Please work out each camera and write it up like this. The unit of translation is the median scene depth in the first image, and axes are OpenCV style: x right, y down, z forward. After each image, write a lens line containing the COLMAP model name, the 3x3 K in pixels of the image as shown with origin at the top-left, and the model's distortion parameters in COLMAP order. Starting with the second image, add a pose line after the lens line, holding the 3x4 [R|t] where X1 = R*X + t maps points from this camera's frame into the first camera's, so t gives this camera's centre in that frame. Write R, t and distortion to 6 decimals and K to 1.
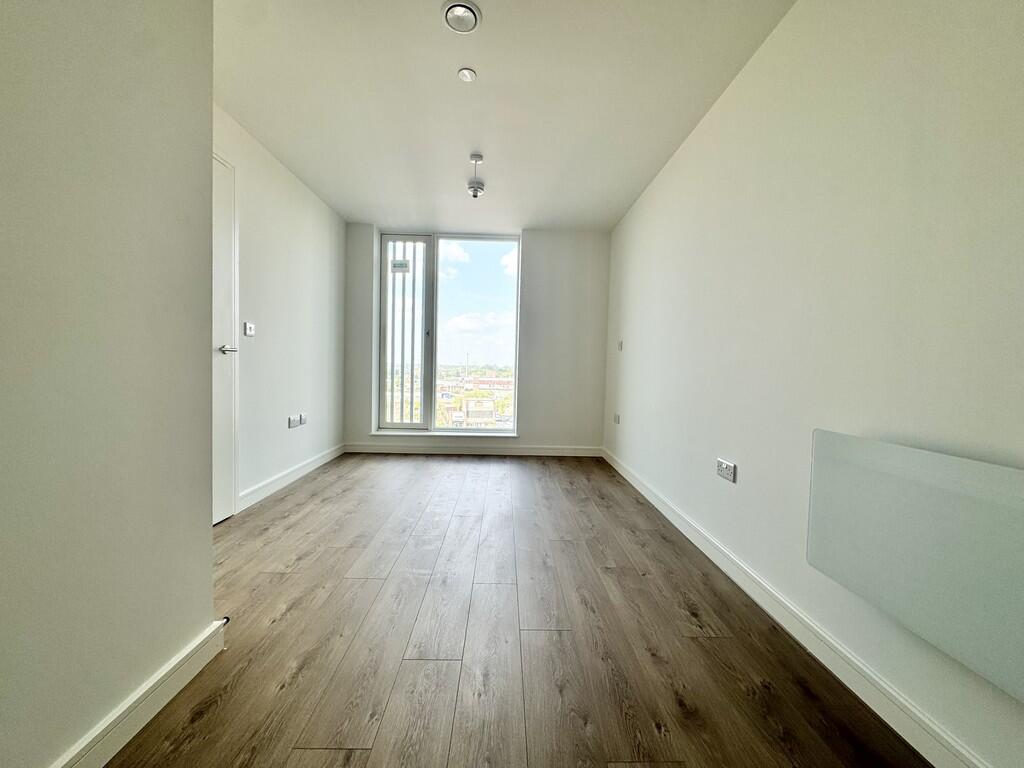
lens RADIAL K [[417.2, 0, 510.3], [0, 417.2, 382.7], [0, 0, 1]] dist [-0.002284, 0.000285]
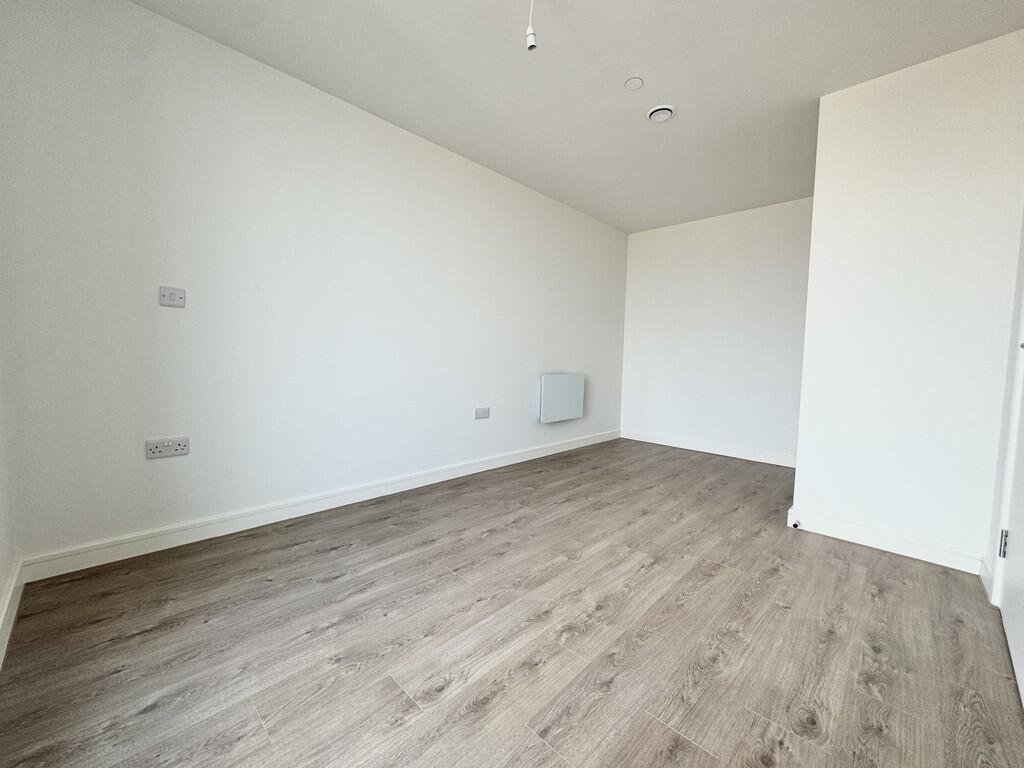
lens RADIAL K [[417.2, 0, 510.0], [0, 417.2, 383.3], [0, 0, 1]] dist [-0.002284, 0.000285]
pose [[-0.712263, -0.086652, 0.696544, -0.587081], [-0.013385, 0.993847, 0.109950, -0.077888], [-0.701785, 0.068990, -0.709040, 1.731500]]
